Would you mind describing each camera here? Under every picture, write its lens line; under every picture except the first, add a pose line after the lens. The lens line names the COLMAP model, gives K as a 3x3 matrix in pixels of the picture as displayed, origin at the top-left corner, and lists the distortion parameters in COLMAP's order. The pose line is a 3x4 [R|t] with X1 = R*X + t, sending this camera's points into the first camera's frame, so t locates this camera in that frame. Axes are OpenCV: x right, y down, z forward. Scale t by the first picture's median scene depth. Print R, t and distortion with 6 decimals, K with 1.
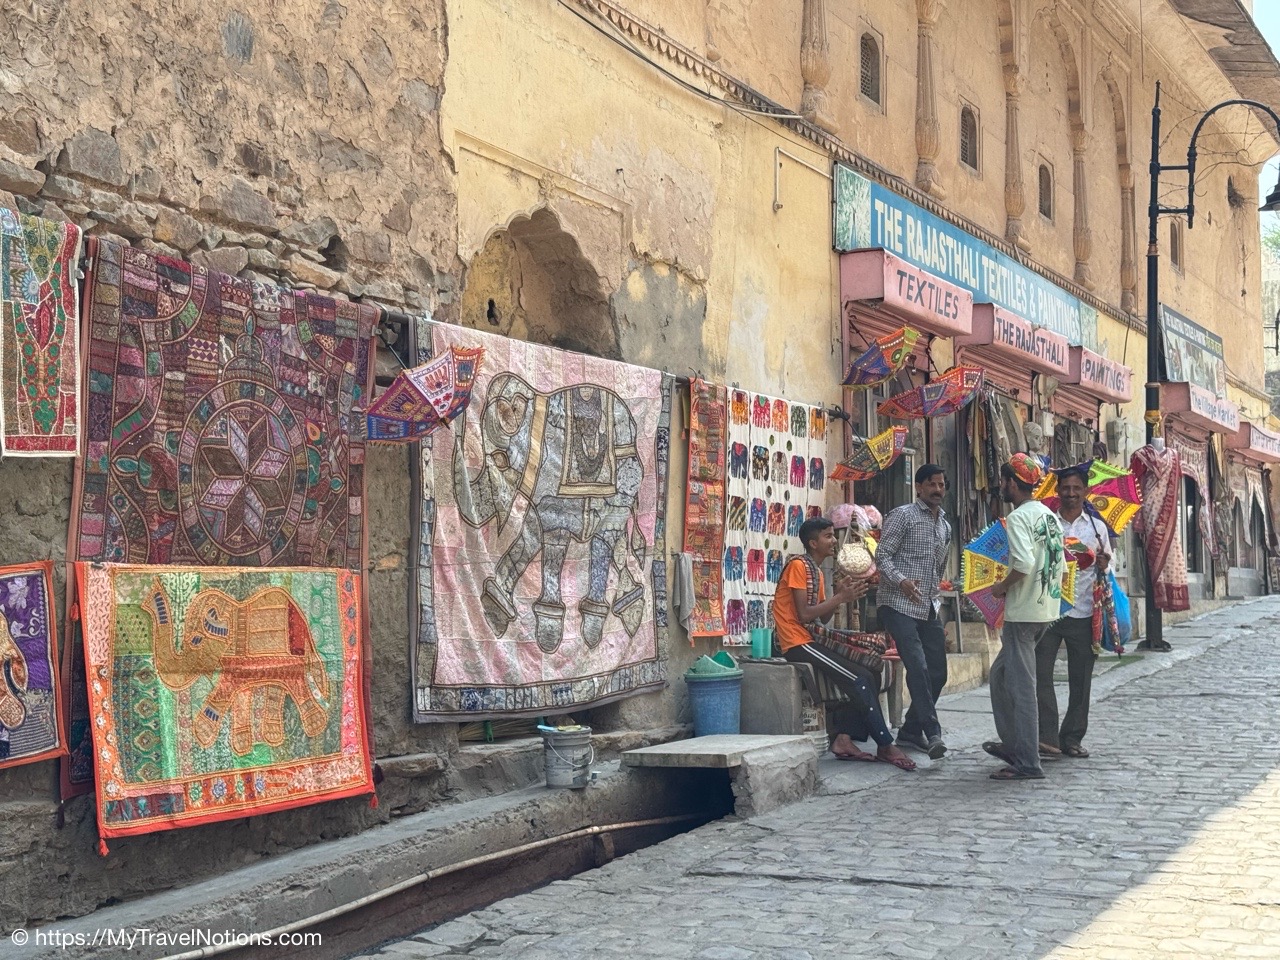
lens RADIAL K [[1812.1, 0, 640.0], [0, 1812.1, 480.0], [0, 0, 1]] dist [0.011498, 0.014873]
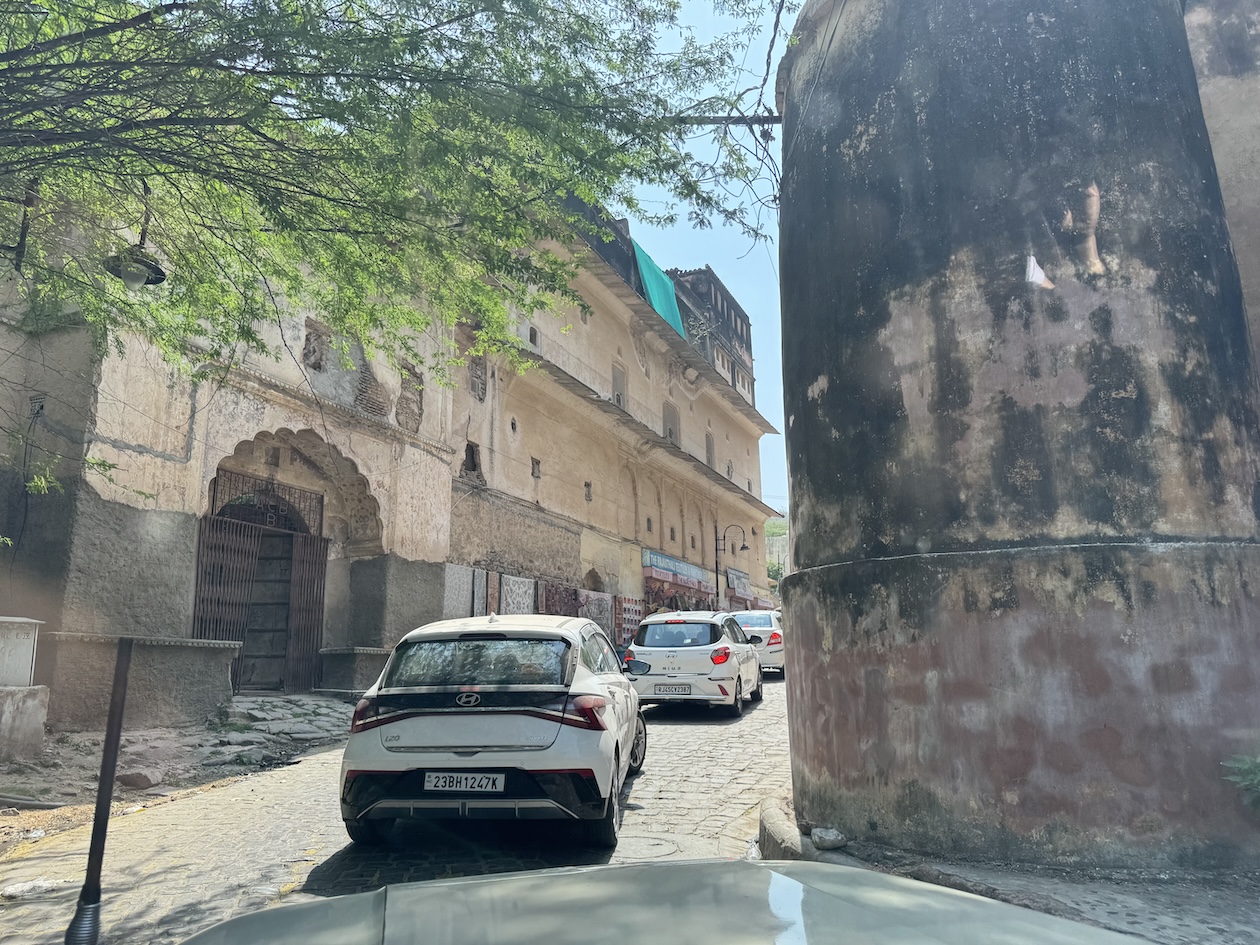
lens RADIAL K [[888.7, 0, 630.0], [0, 888.7, 472.5], [0, 0, 1]] dist [0.159090, -0.201473]
pose [[0.995846, -0.000276, 0.091057, -0.138764], [0.014834, 0.987128, -0.159242, 0.005256], [-0.089841, 0.159931, 0.983031, -1.342578]]
